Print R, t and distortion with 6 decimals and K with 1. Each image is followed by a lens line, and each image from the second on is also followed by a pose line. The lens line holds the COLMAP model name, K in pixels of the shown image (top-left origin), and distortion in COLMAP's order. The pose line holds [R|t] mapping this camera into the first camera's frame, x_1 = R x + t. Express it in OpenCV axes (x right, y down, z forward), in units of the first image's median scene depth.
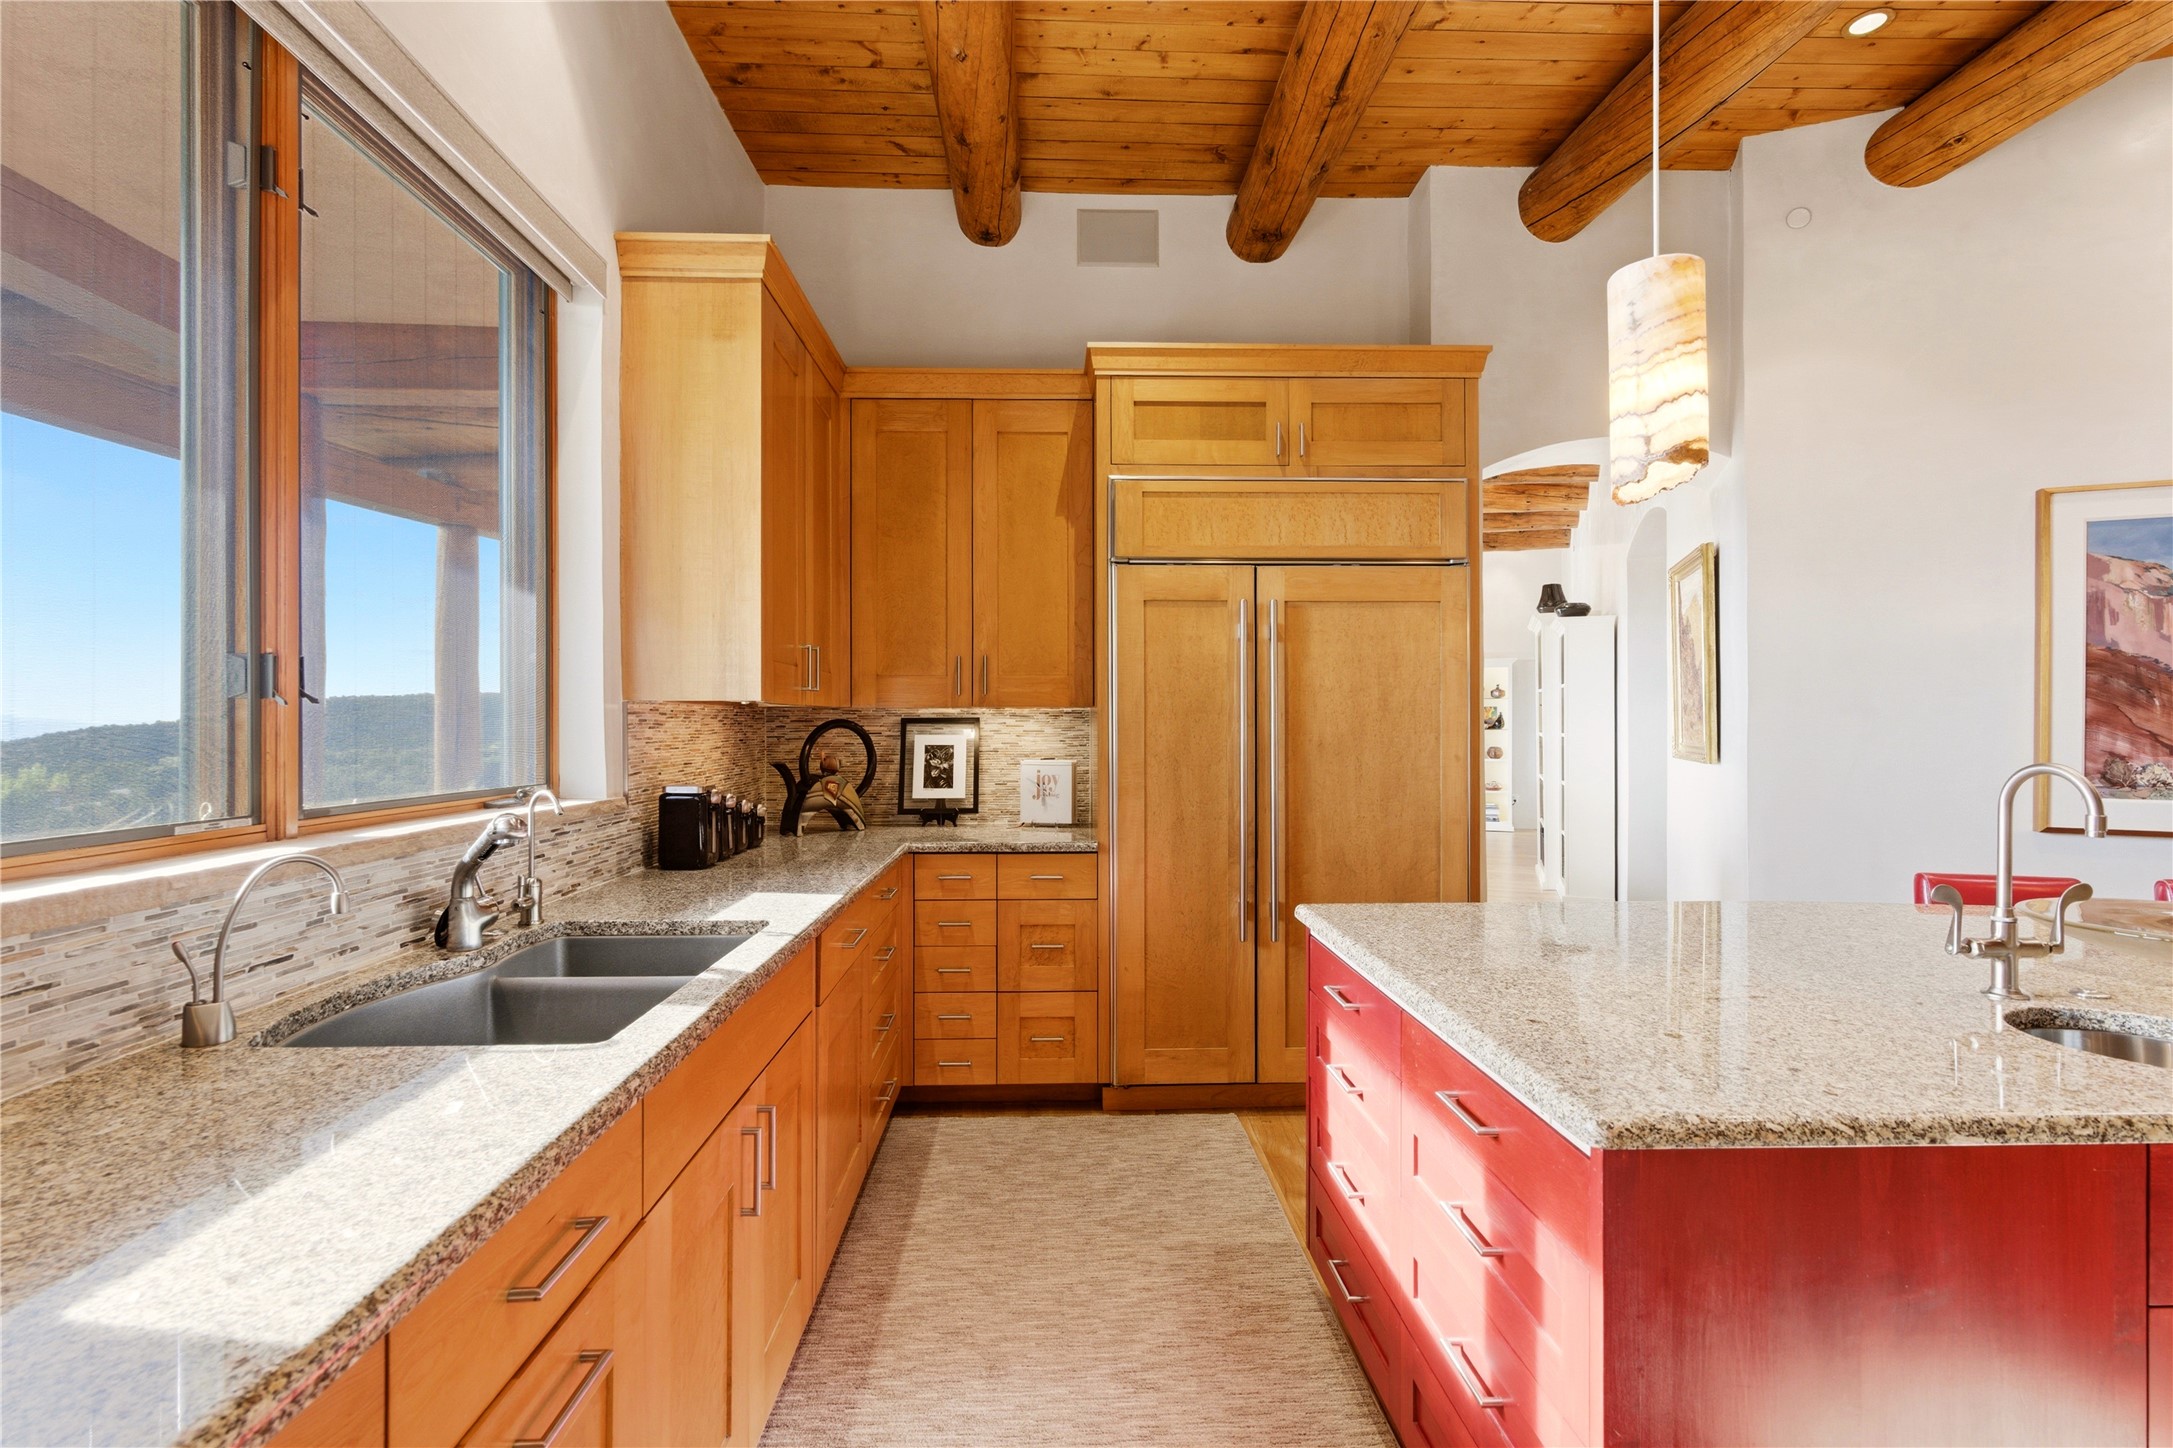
lens RADIAL K [[956.1, 0, 1085.2], [0, 956.1, 727.7], [0, 0, 1]] dist [-0.000645, -0.000429]
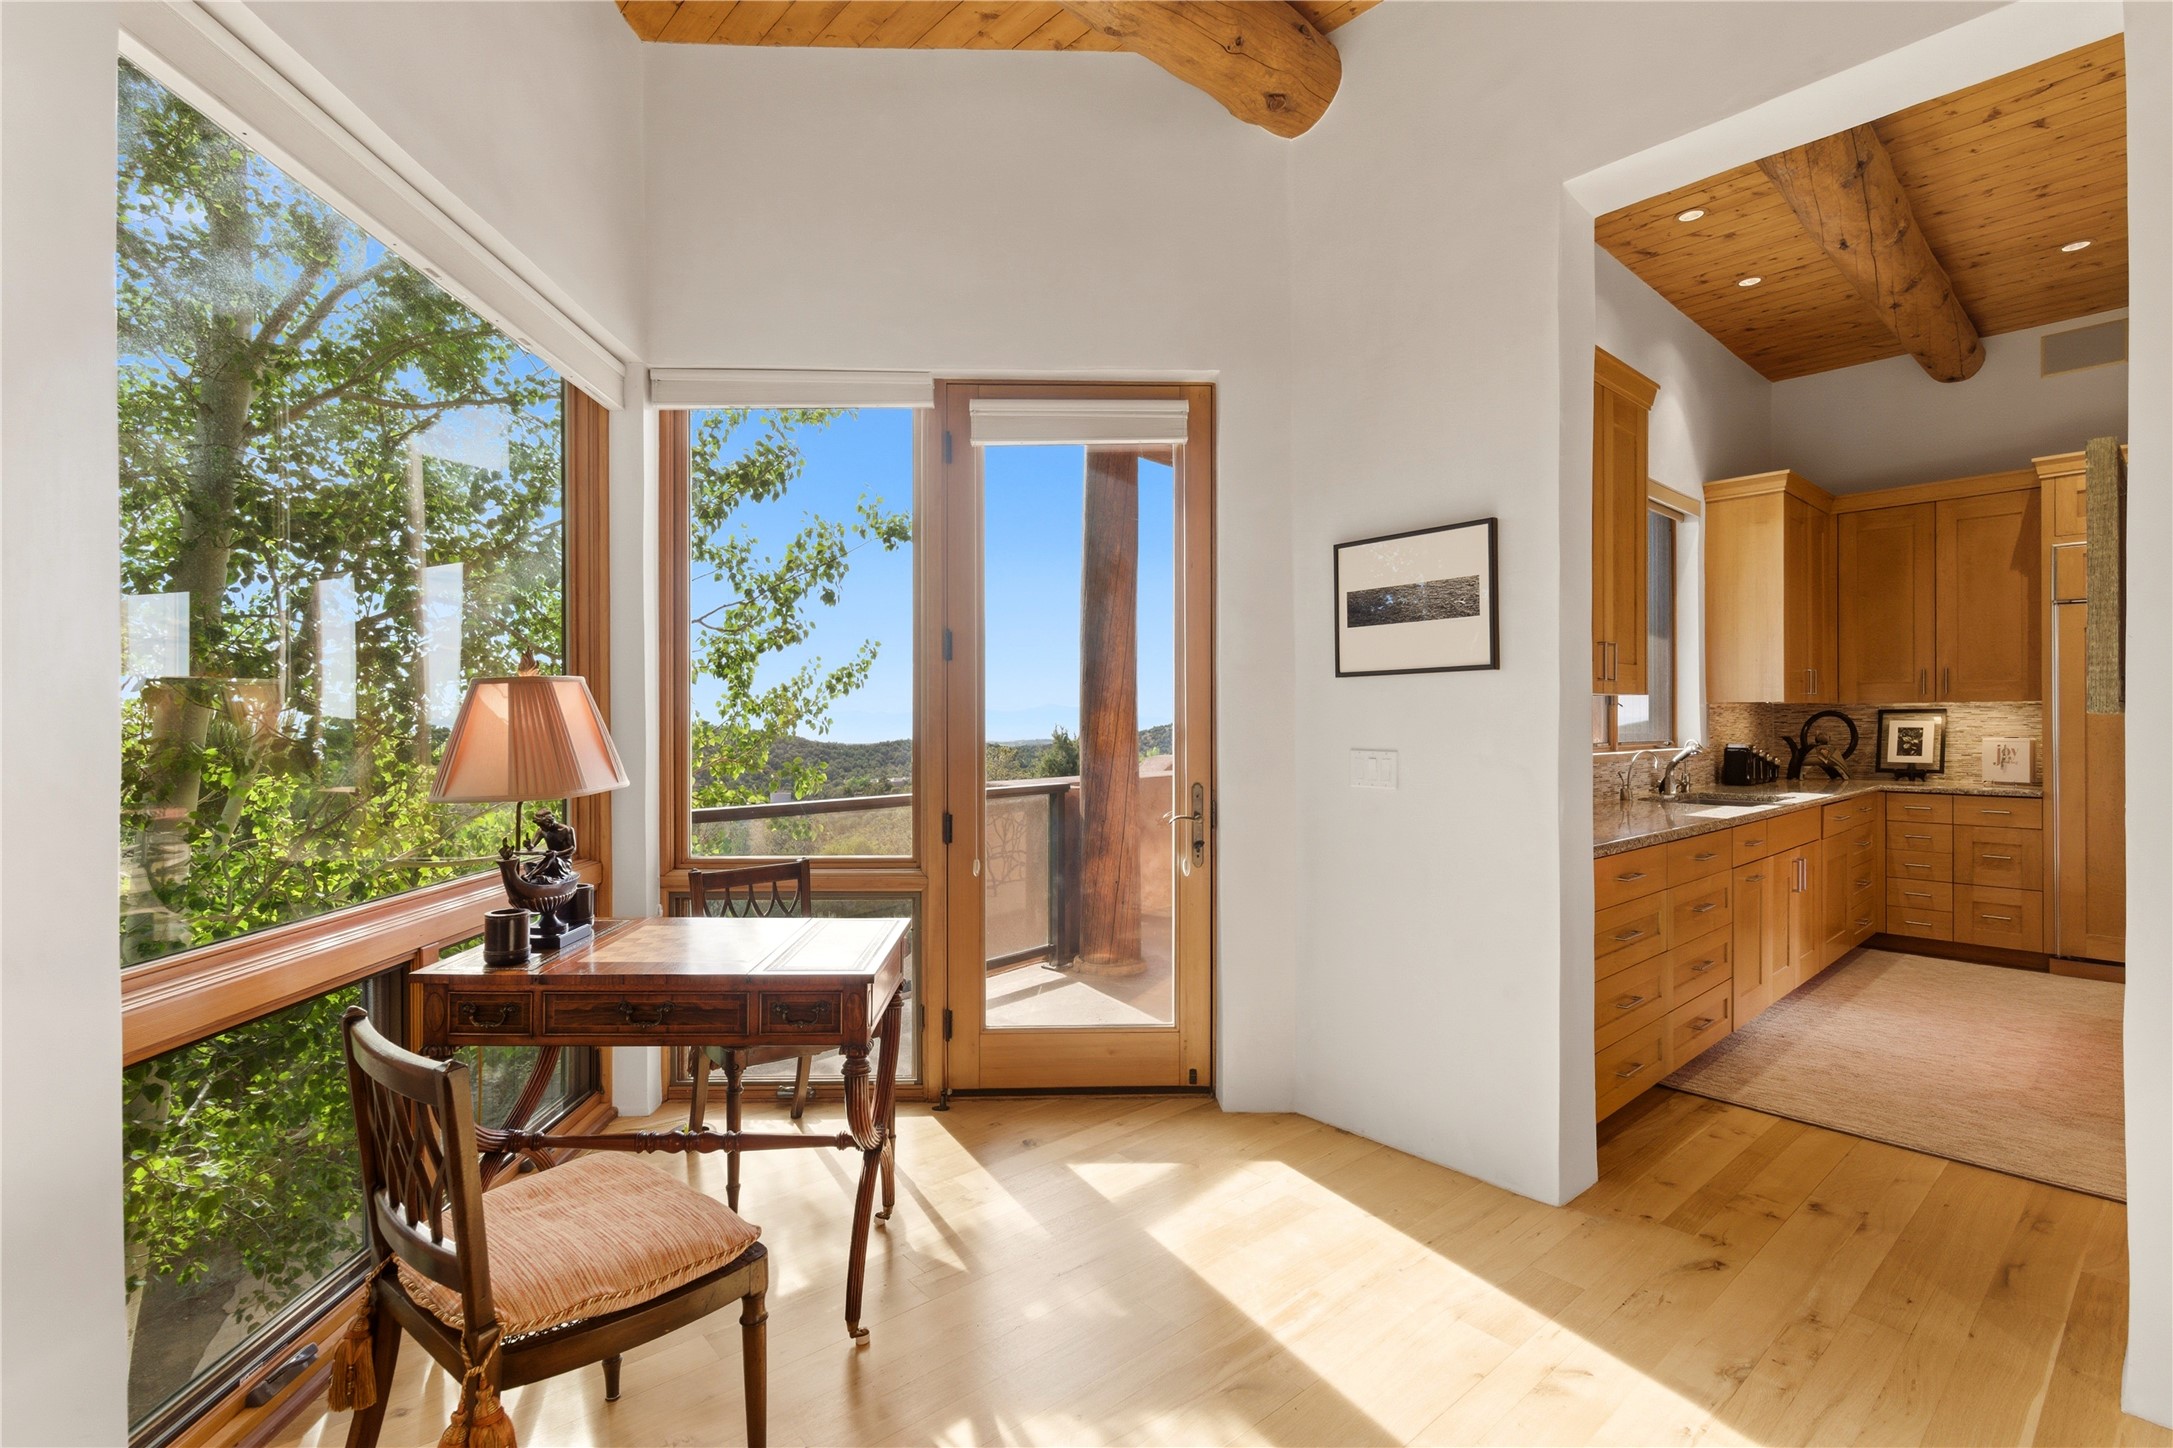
lens RADIAL K [[956.1, 0, 1088.0], [0, 956.1, 725.7], [0, 0, 1]] dist [-0.000645, -0.000429]
pose [[0.621899, -0.000602, -0.783097, 0.235969], [0.001465, 0.999999, 0.000395, 0.014248], [0.783096, -0.001393, 0.621899, -1.017642]]
